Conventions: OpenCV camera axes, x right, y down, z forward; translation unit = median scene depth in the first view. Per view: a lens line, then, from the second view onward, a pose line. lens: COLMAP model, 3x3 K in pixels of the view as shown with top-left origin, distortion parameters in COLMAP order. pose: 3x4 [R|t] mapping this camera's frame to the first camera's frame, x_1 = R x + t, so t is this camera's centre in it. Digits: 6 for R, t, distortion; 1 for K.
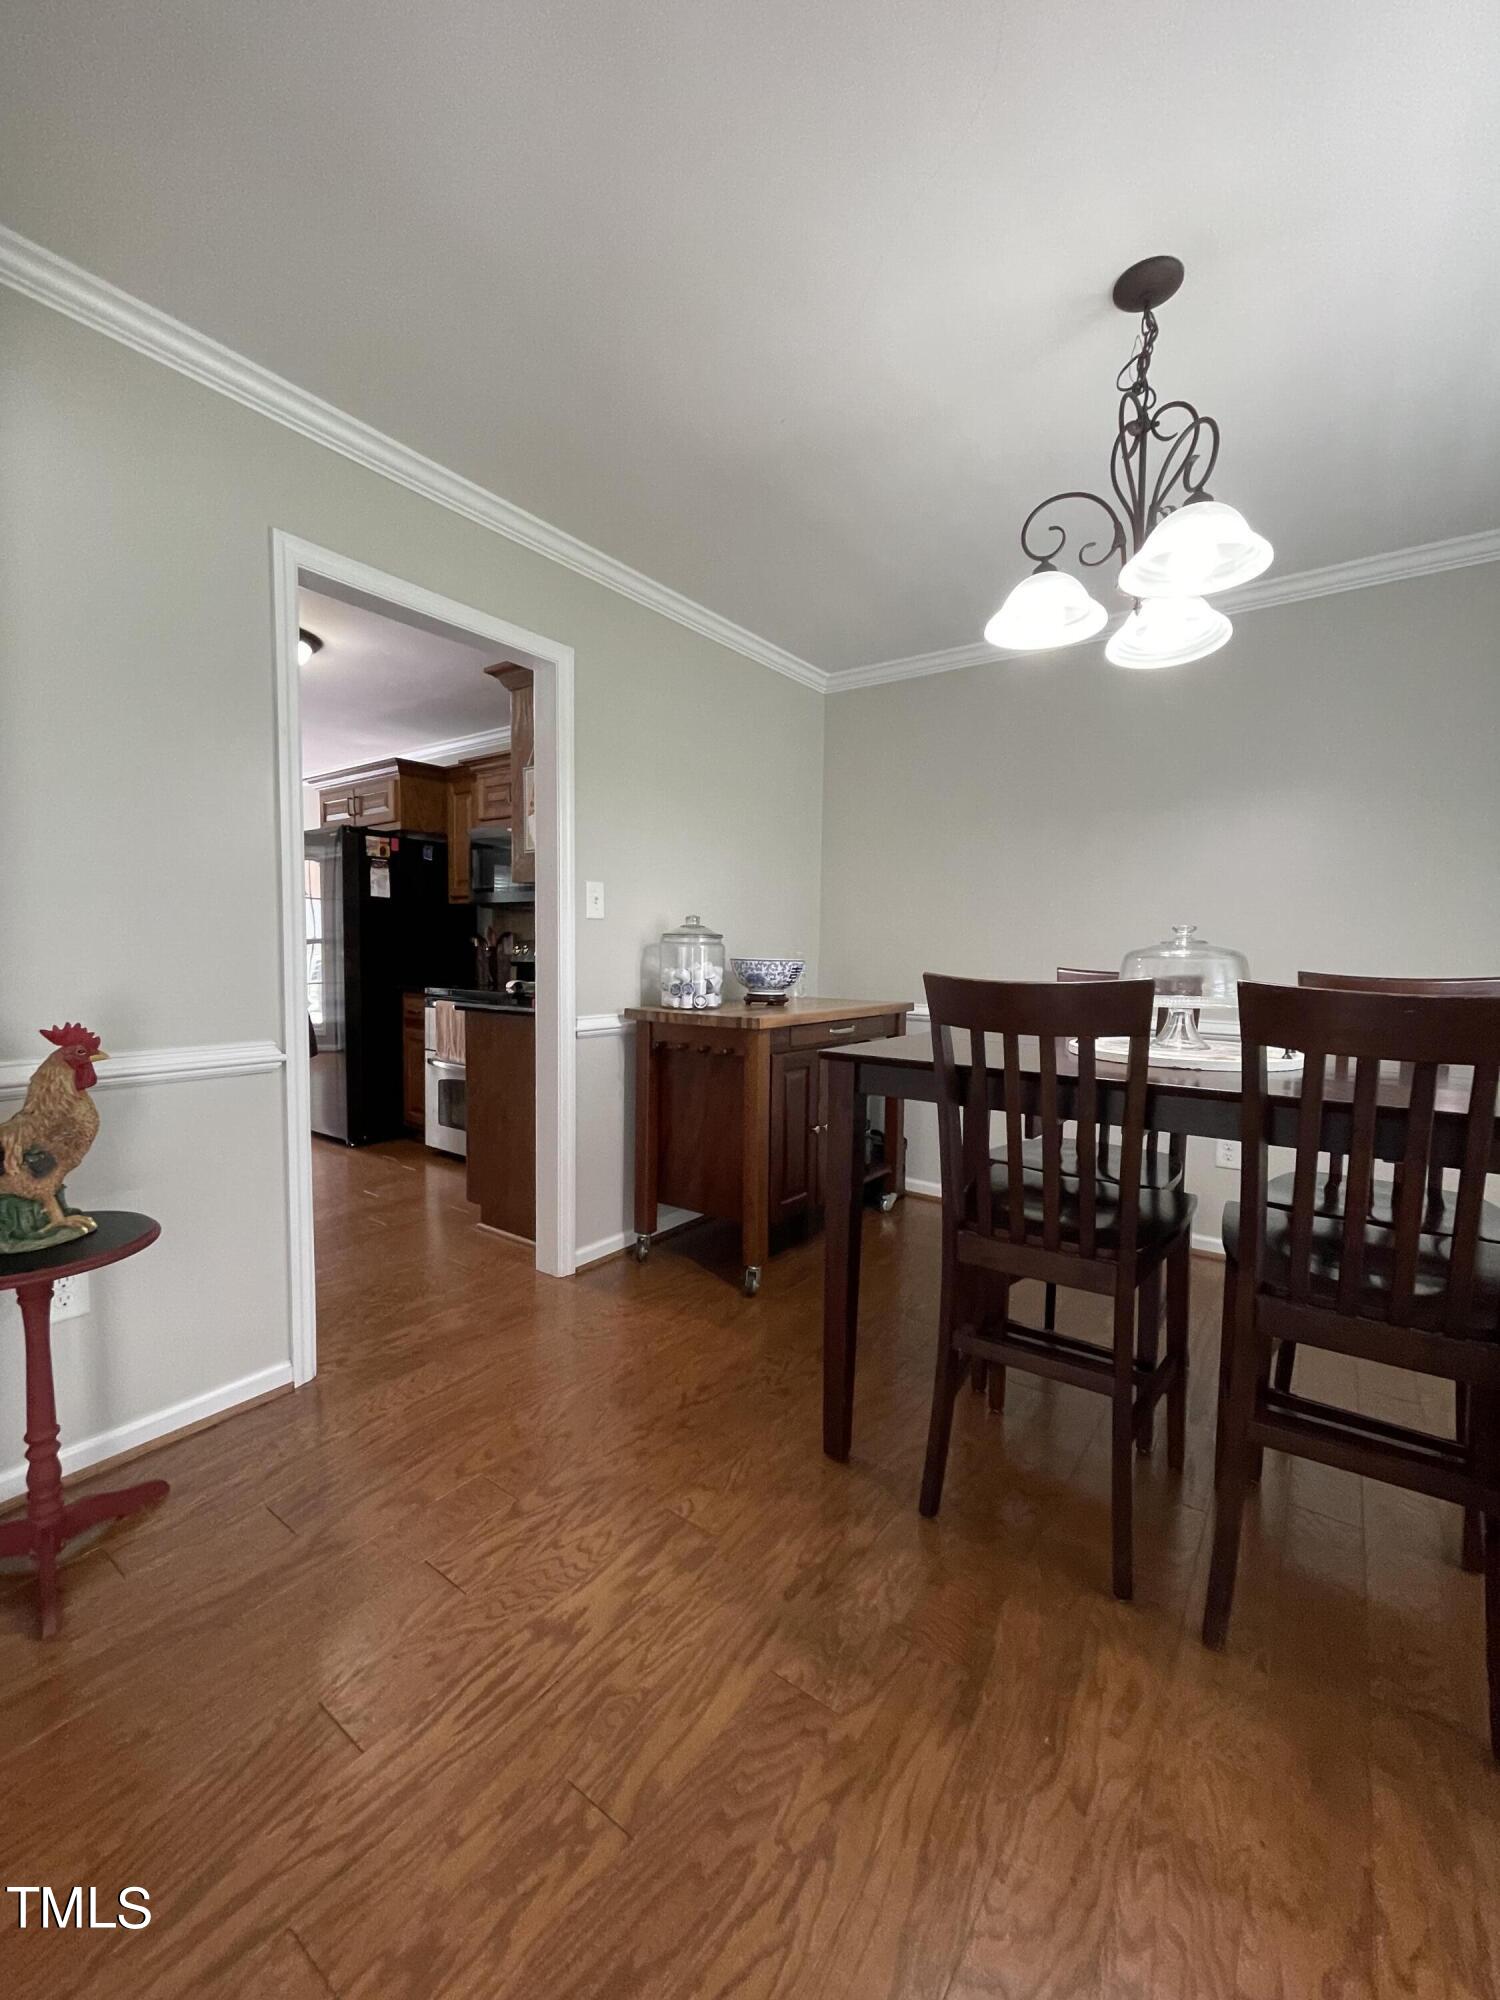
lens RADIAL K [[818.3, 0, 745.1], [0, 818.3, 995.4], [0, 0, 1]] dist [0.001449, 0.000237]
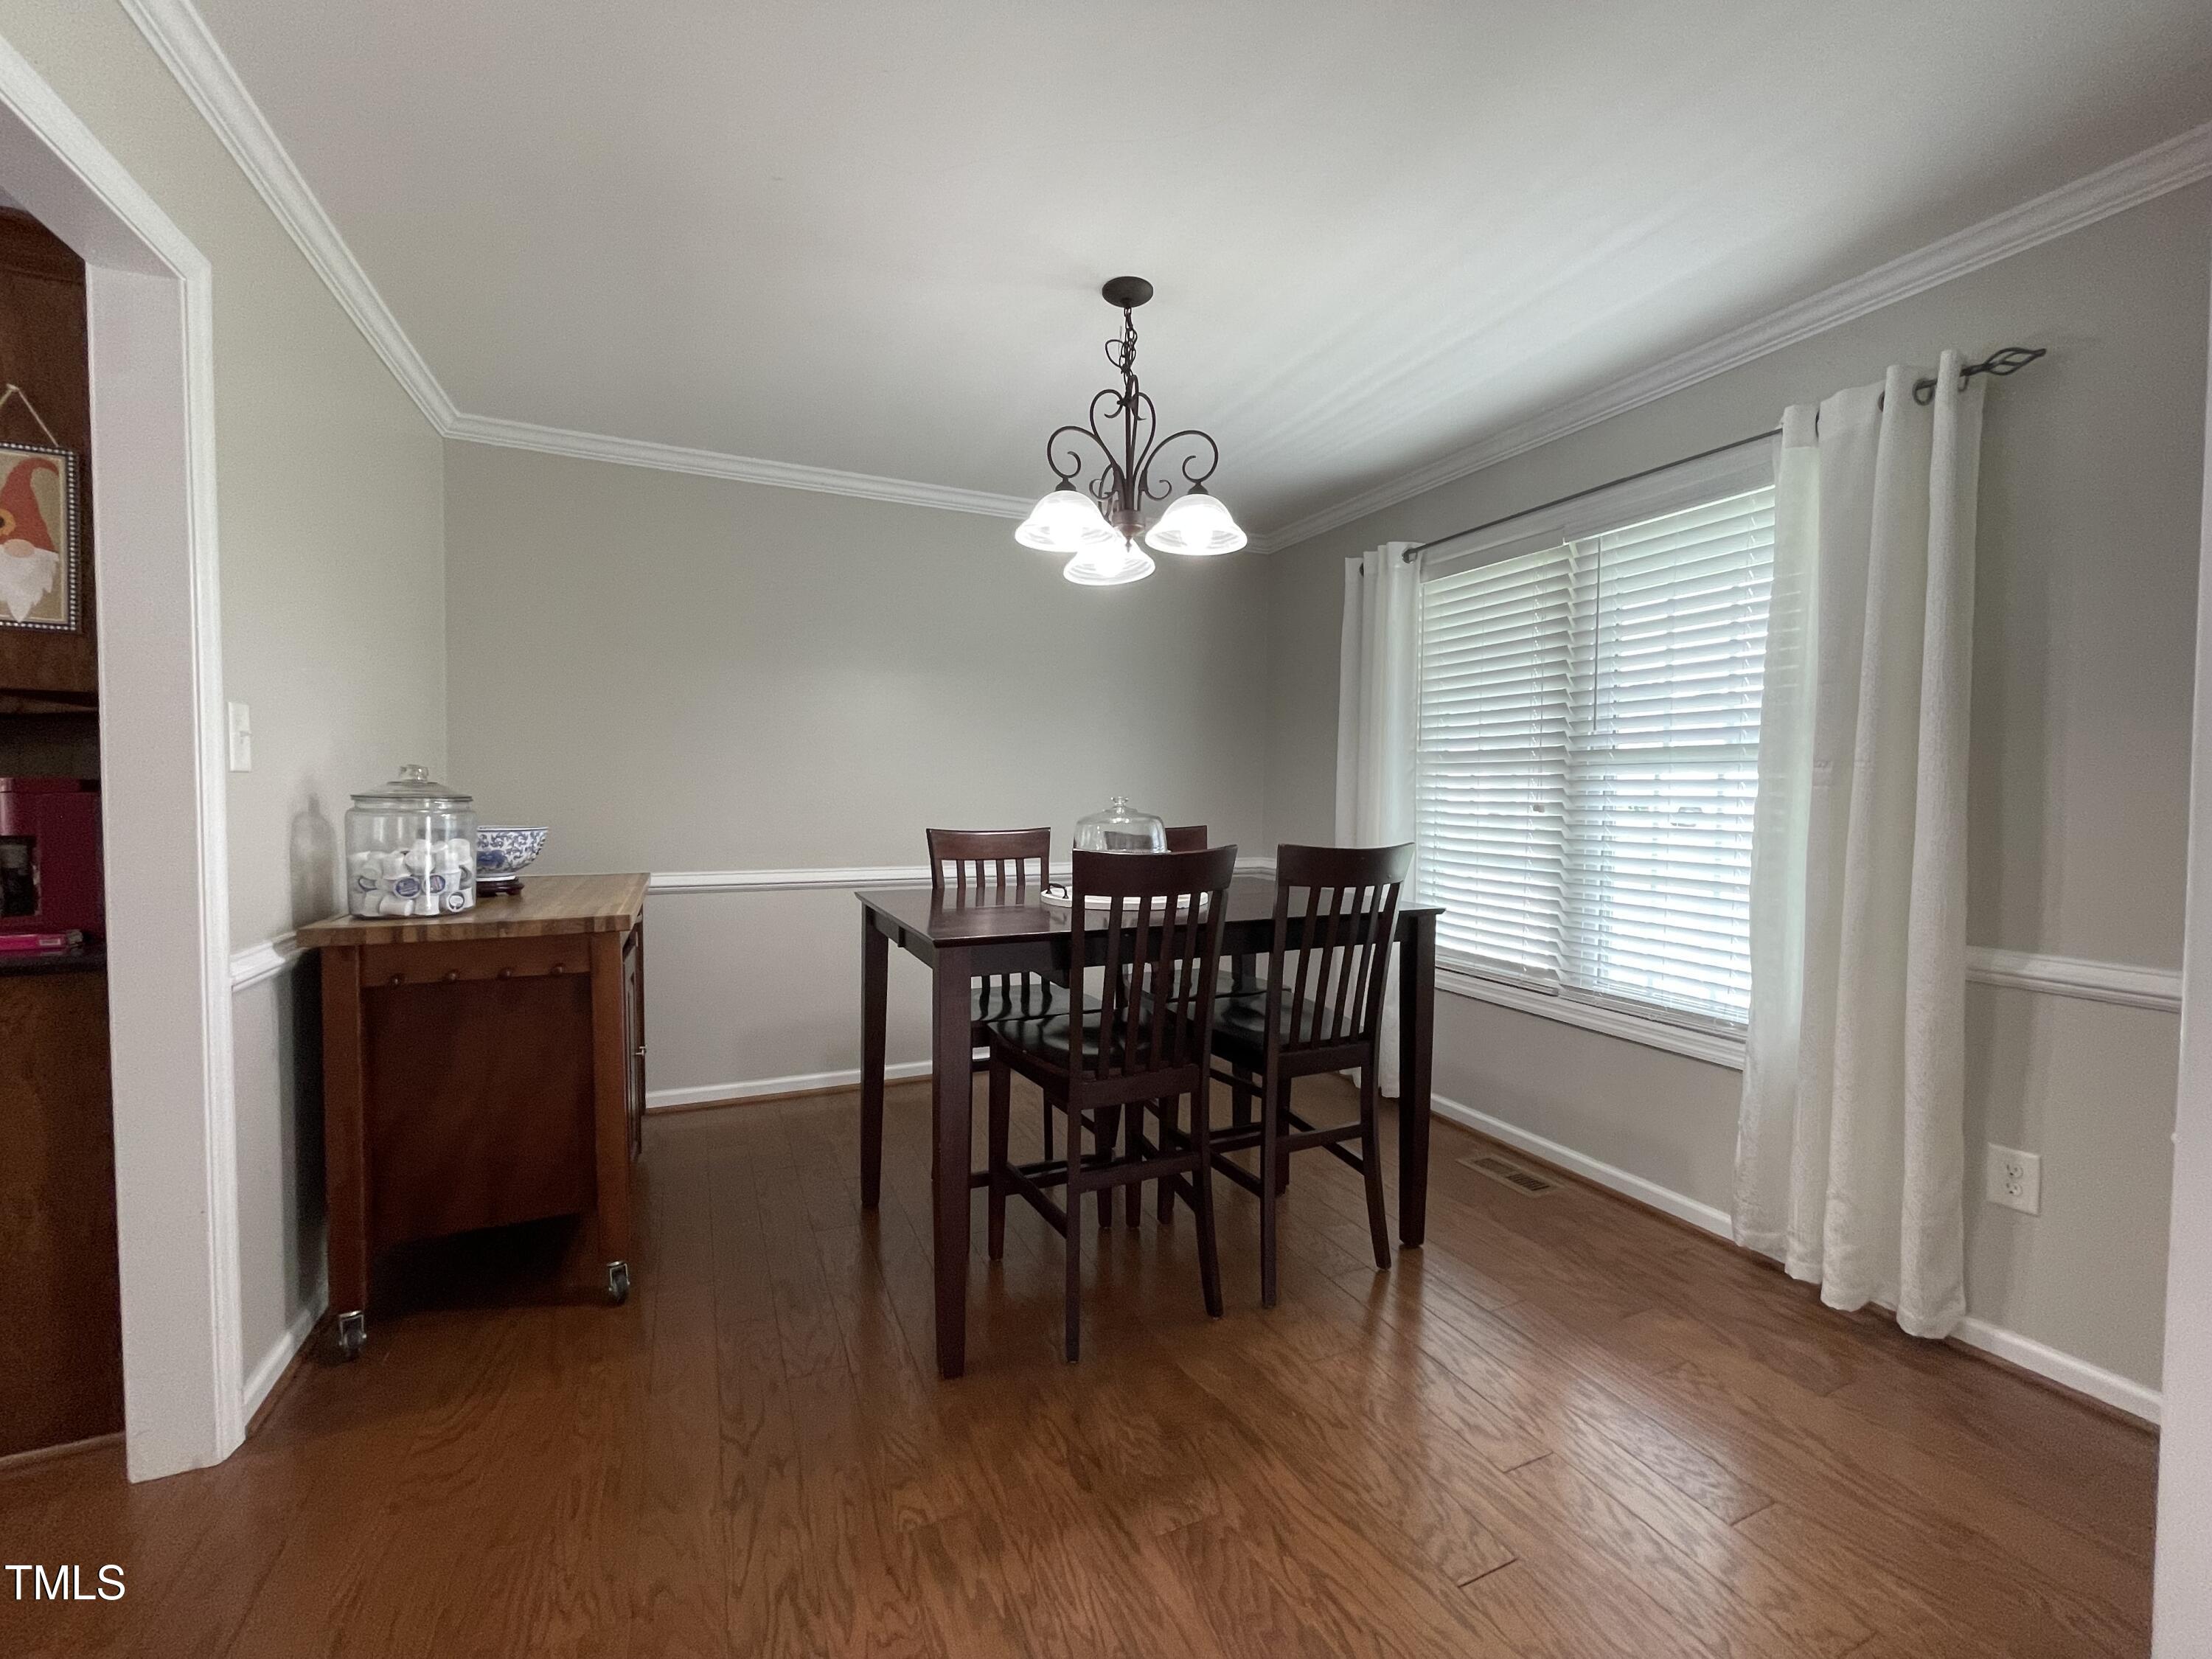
lens RADIAL K [[905.0, 0, 1108.0], [0, 905.0, 825.5], [0, 0, 1]] dist [0.001449, 0.000237]
pose [[0.476767, -0.038539, 0.878184, -0.752041], [0.046111, 0.998759, 0.018796, -0.073391], [-0.877819, 0.031532, 0.477953, 0.374140]]
